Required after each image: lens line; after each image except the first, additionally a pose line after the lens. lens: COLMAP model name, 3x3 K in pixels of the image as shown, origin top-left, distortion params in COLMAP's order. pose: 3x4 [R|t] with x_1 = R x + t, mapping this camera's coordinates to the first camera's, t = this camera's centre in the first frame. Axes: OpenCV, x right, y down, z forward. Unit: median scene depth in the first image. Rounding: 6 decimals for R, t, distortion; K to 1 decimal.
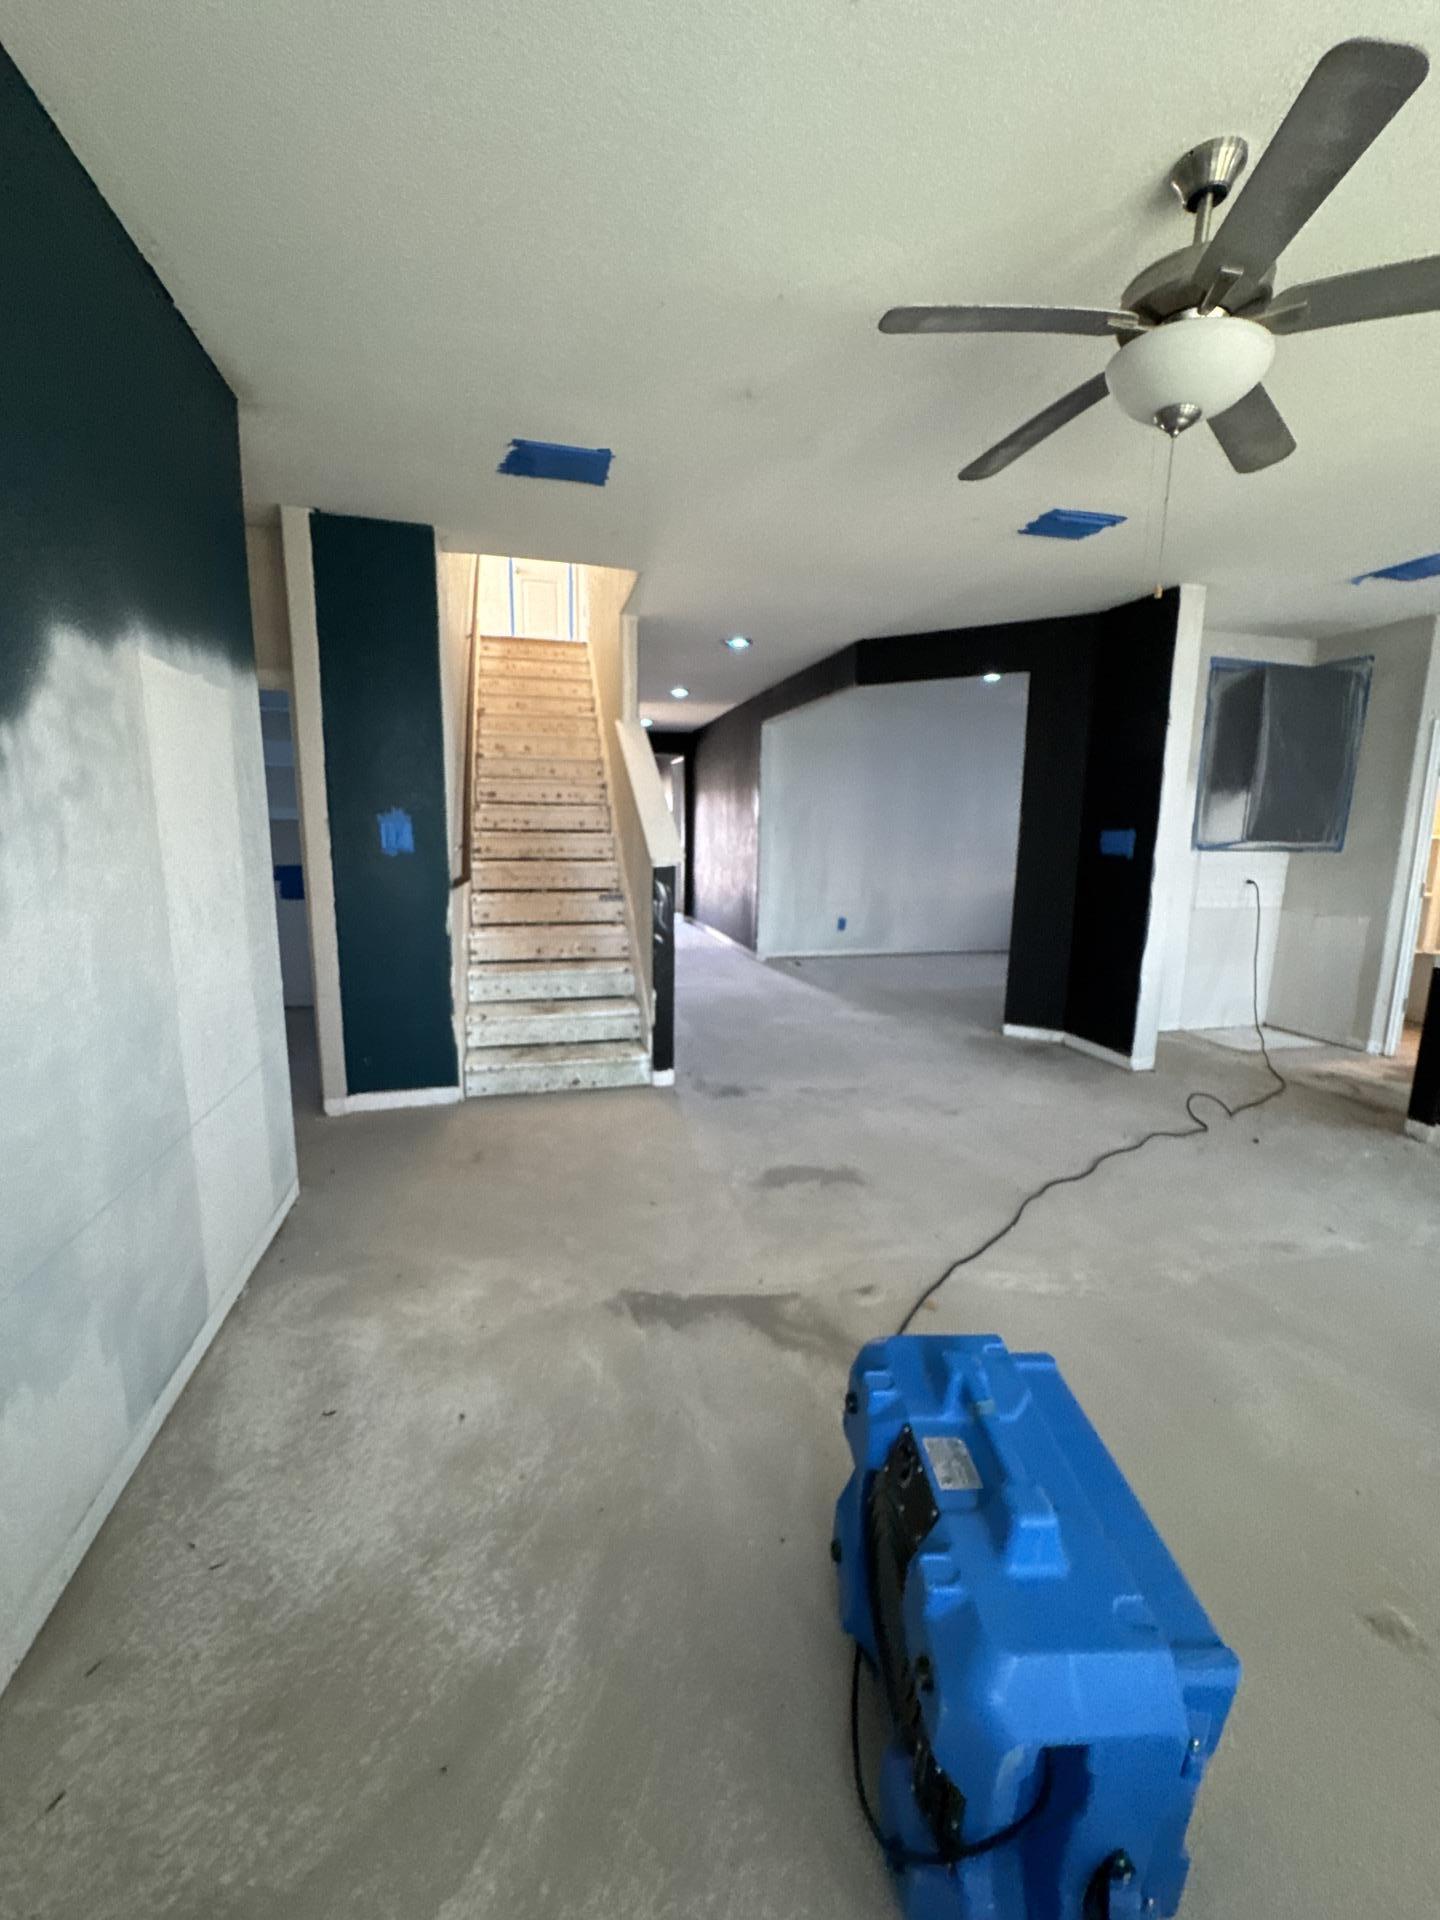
lens RADIAL K [[776.0, 0, 728.5], [0, 776.0, 957.7], [0, 0, 1]] dist [-0.008169, 0.000457]
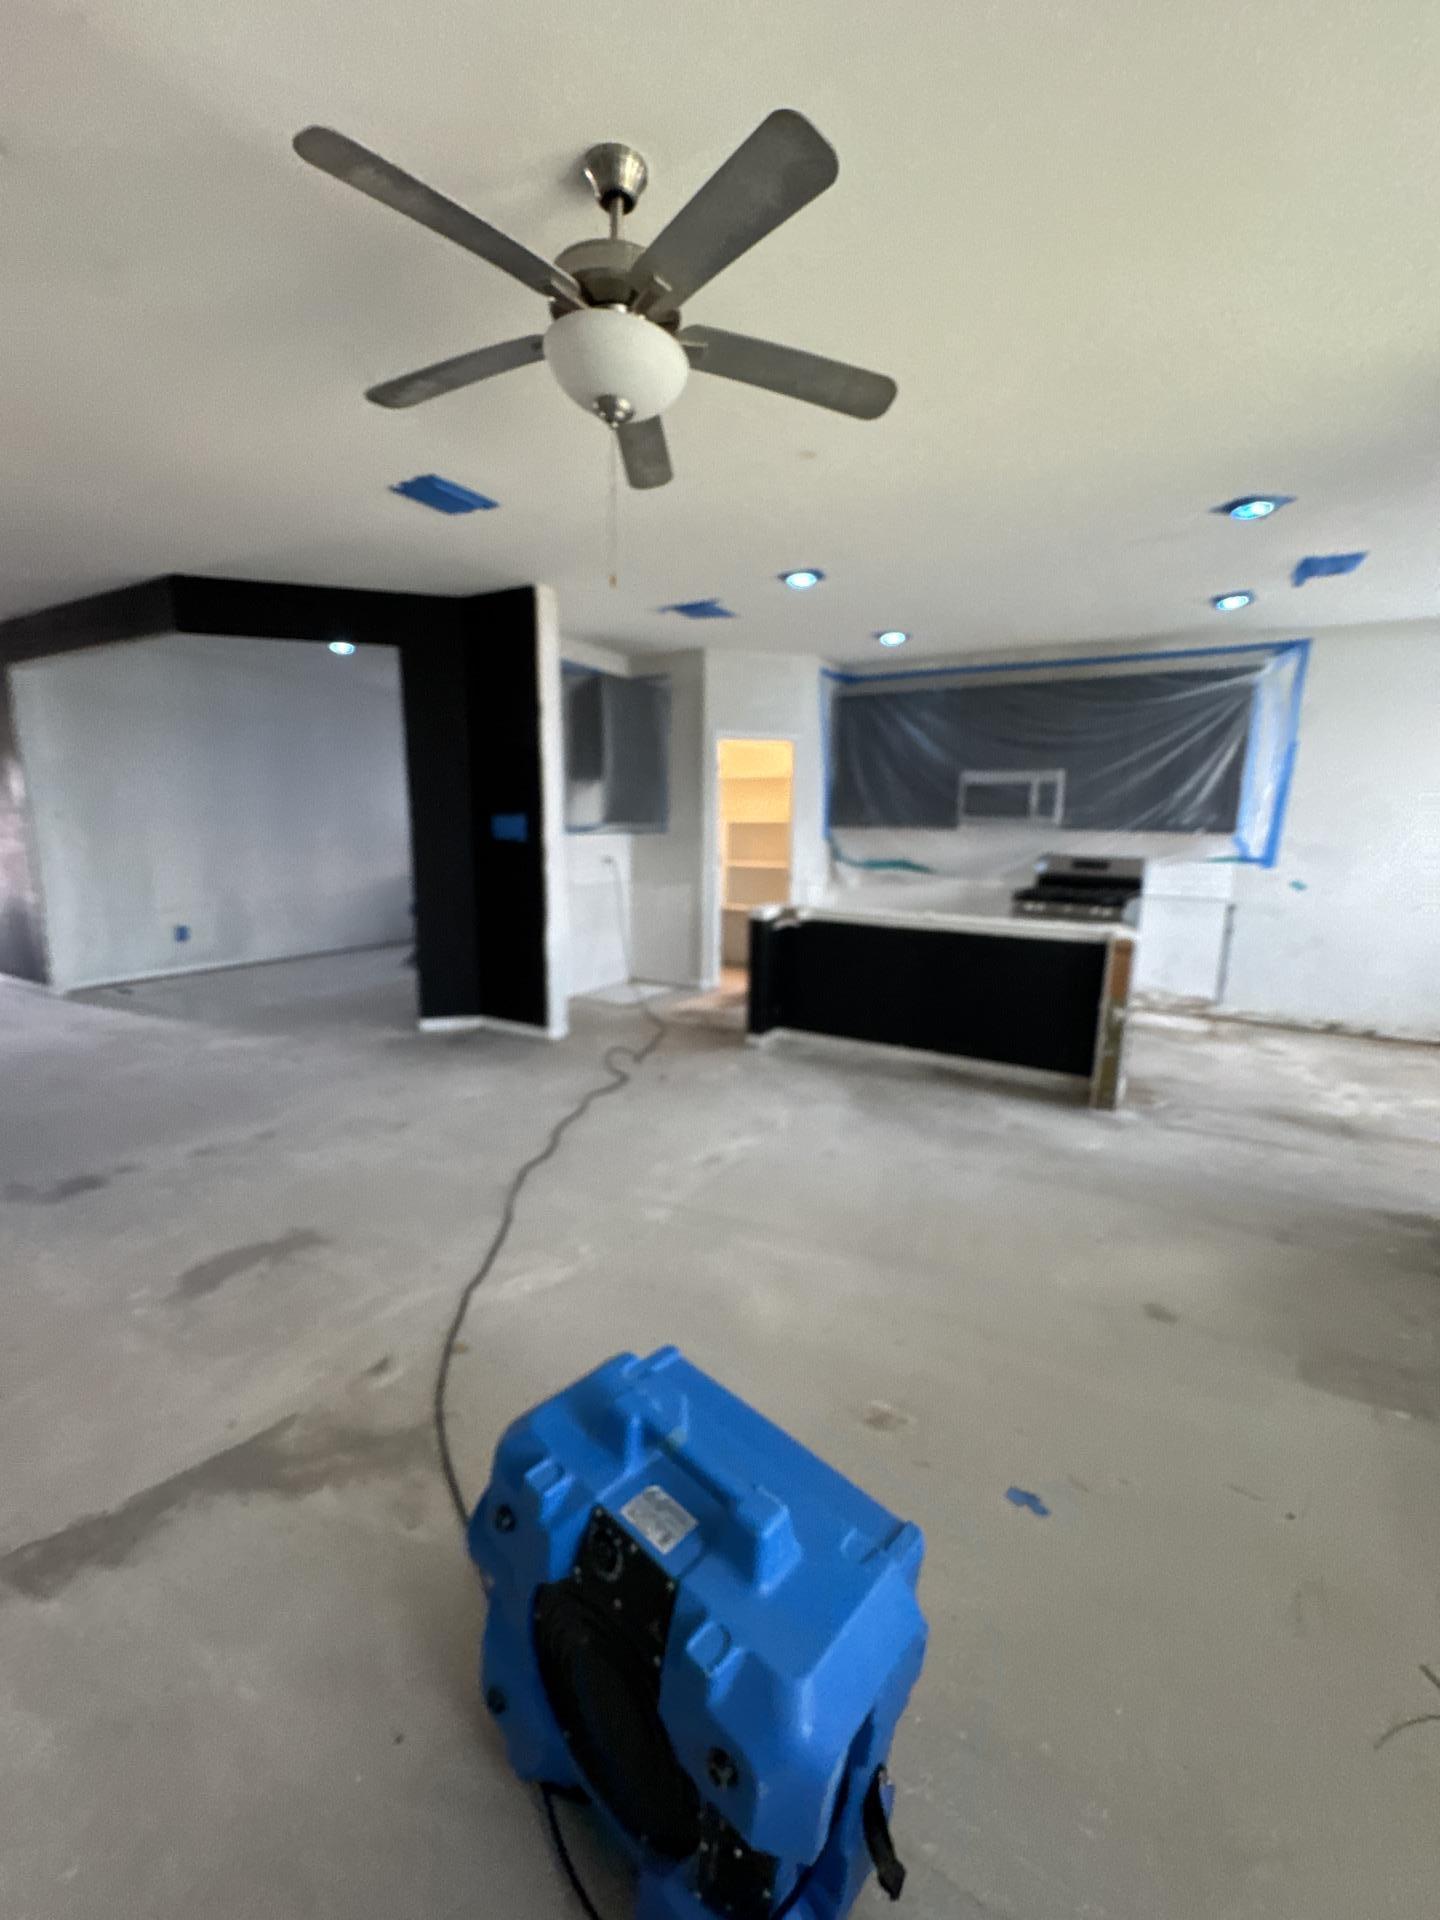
lens RADIAL K [[776.0, 0, 717.2], [0, 776.0, 956.2], [0, 0, 1]] dist [-0.008169, 0.000457]
pose [[0.697940, -0.126521, 0.704892, -0.079447], [0.116901, 0.991196, 0.062162, -0.013658], [-0.706551, 0.039017, 0.706586, 0.111387]]
